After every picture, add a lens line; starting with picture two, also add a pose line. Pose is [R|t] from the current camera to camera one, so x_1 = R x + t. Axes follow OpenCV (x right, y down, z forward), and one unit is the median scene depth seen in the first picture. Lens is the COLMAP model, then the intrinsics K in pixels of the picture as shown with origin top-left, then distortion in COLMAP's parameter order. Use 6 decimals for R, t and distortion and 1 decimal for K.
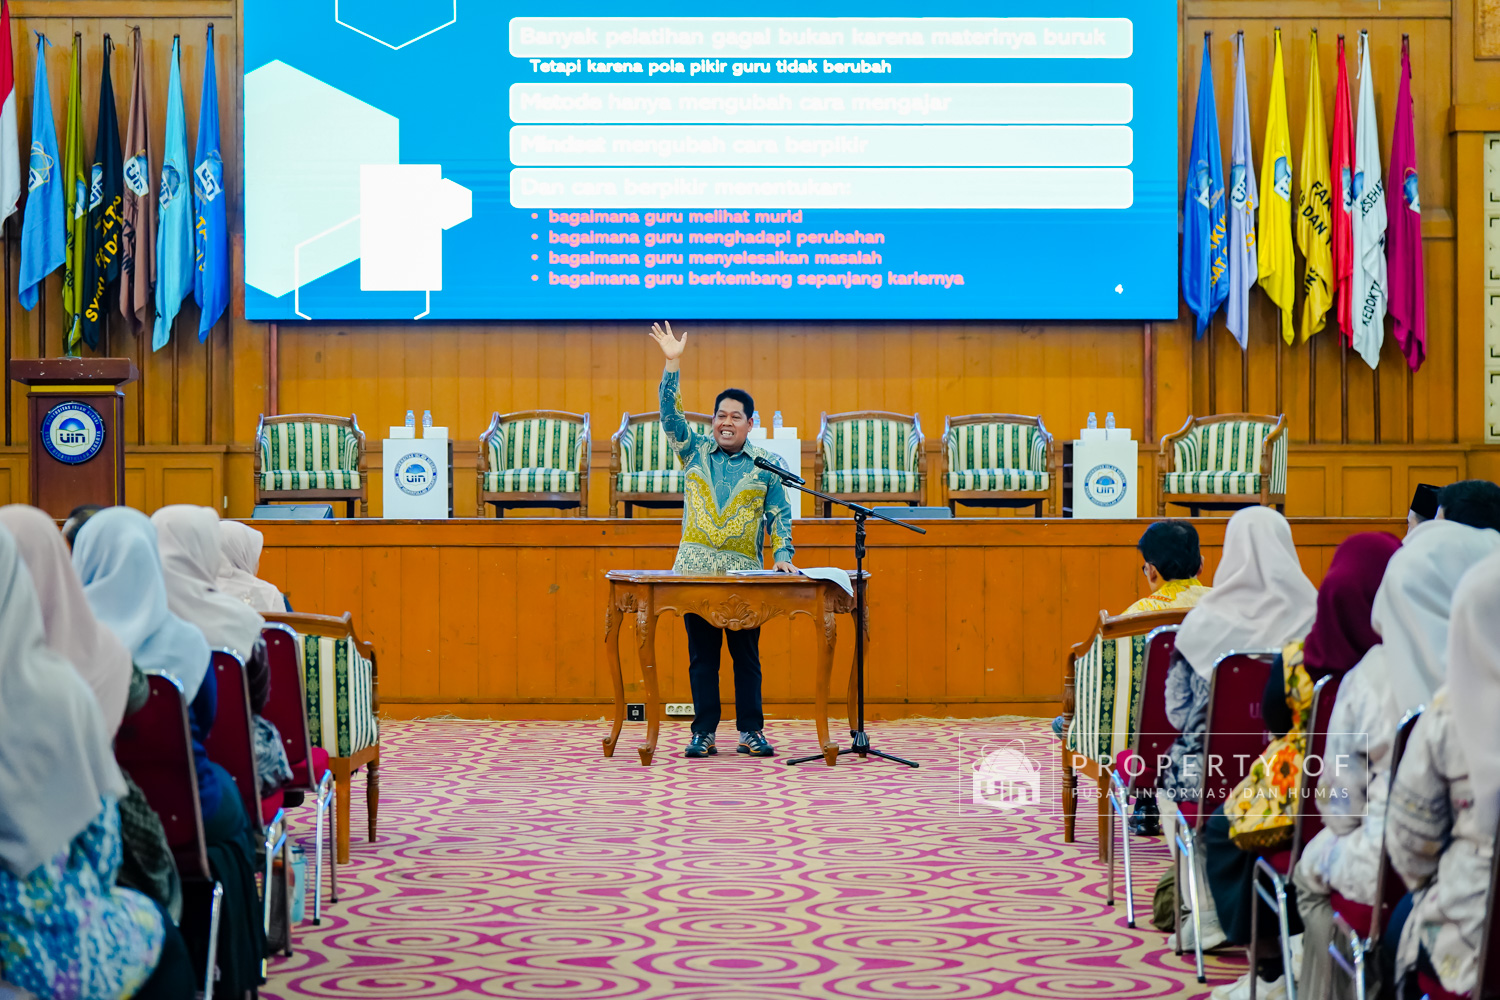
lens RADIAL K [[3108.3, 0, 750.0], [0, 3108.3, 500.0], [0, 0, 1]] dist [0.061241, -0.218747]
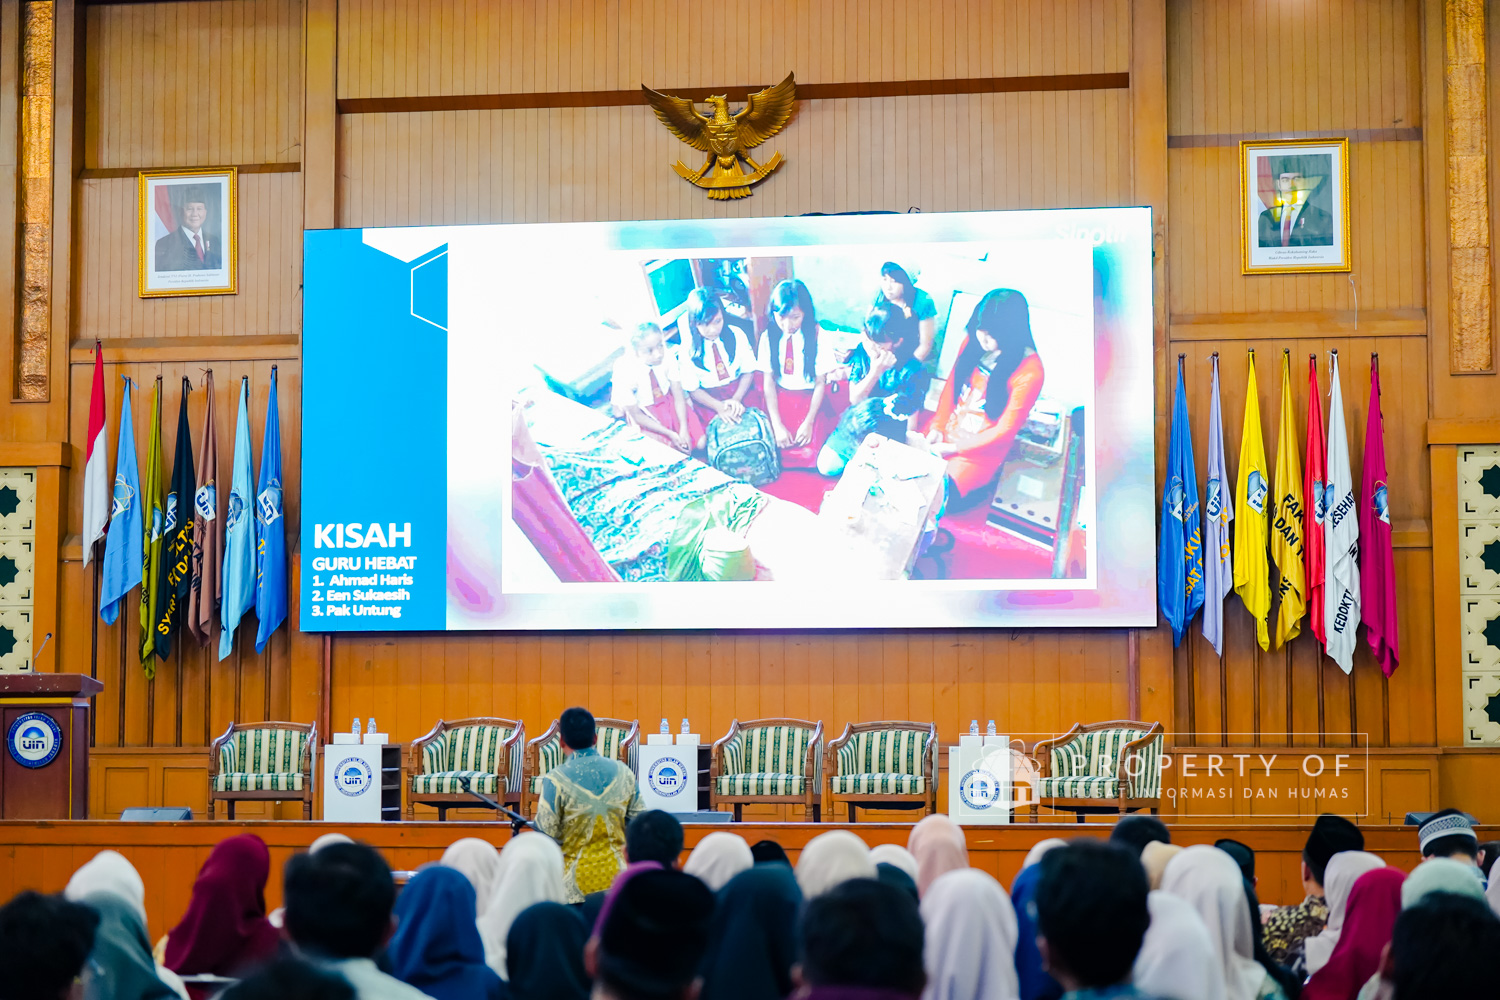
lens RADIAL K [[3108.3, 0, 750.0], [0, 3108.3, 500.0], [0, 0, 1]] dist [0.061241, -0.218747]
pose [[0.984593, -0.012034, -0.174447, 0.186520], [-0.003808, 0.995917, -0.090191, -0.005866], [0.174820, 0.089466, 0.980527, -0.052402]]
